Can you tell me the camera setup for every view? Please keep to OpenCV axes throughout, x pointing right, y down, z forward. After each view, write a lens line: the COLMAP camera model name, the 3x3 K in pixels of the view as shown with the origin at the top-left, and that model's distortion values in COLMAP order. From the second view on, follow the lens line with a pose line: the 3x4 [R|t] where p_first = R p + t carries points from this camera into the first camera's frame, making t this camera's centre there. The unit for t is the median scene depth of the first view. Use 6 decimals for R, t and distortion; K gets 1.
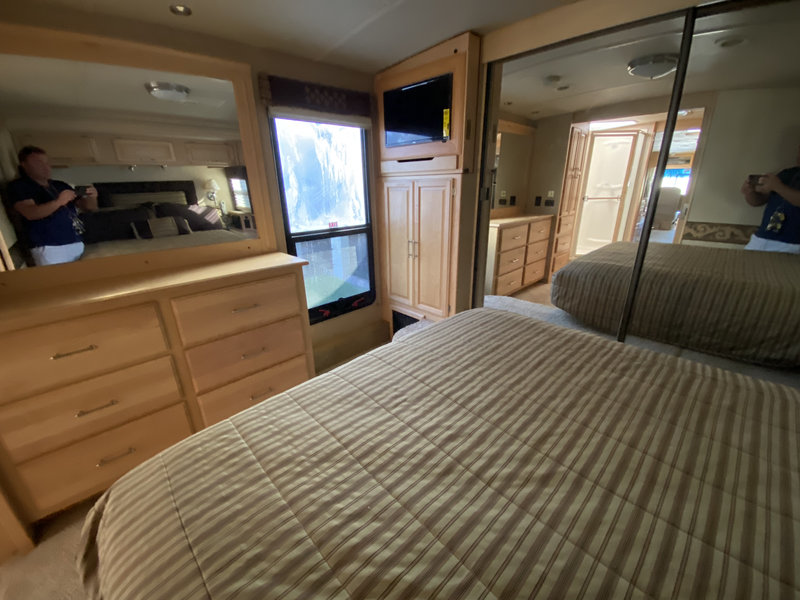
lens RADIAL K [[323.6, 0, 400.0], [0, 323.6, 300.0], [0, 0, 1]] dist [-0.000520, -0.000459]
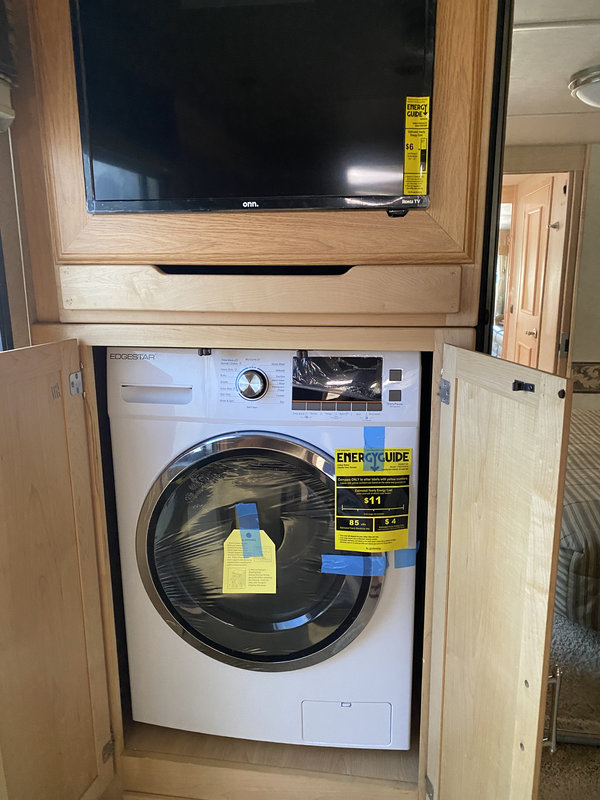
lens RADIAL K [[615.0, 0, 326.2], [0, 615.0, 398.9], [0, 0, 1]] dist [0.034402, 0.000045]
pose [[0.775149, -0.120796, 0.620122, -0.230039], [0.204783, 0.976597, -0.065742, -0.306845], [-0.597668, 0.177950, 0.781746, 0.639656]]
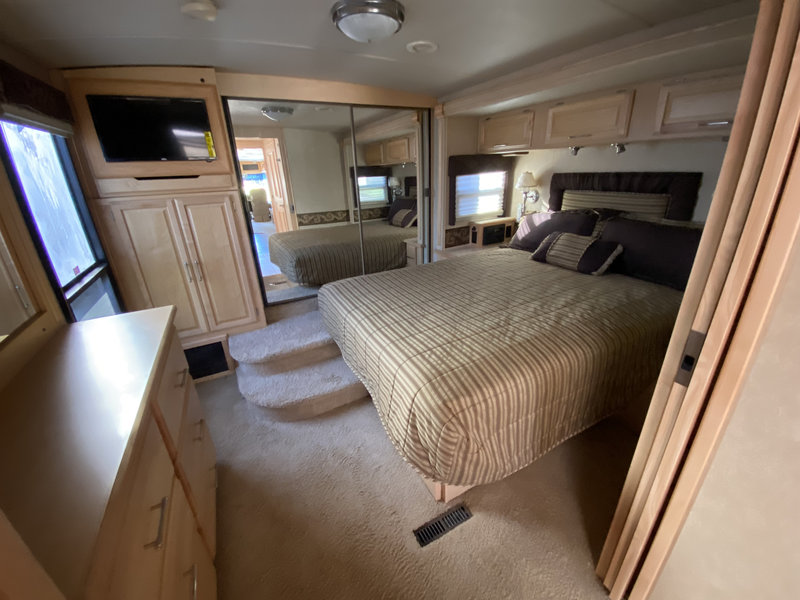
lens RADIAL K [[323.6, 0, 400.0], [0, 323.6, 300.0], [0, 0, 1]] dist [-0.000520, -0.000459]
pose [[0.273288, -0.346059, 0.897528, -0.757132], [0.359865, 0.902075, 0.238237, -0.106835], [-0.892082, 0.257882, 0.371061, 0.168955]]
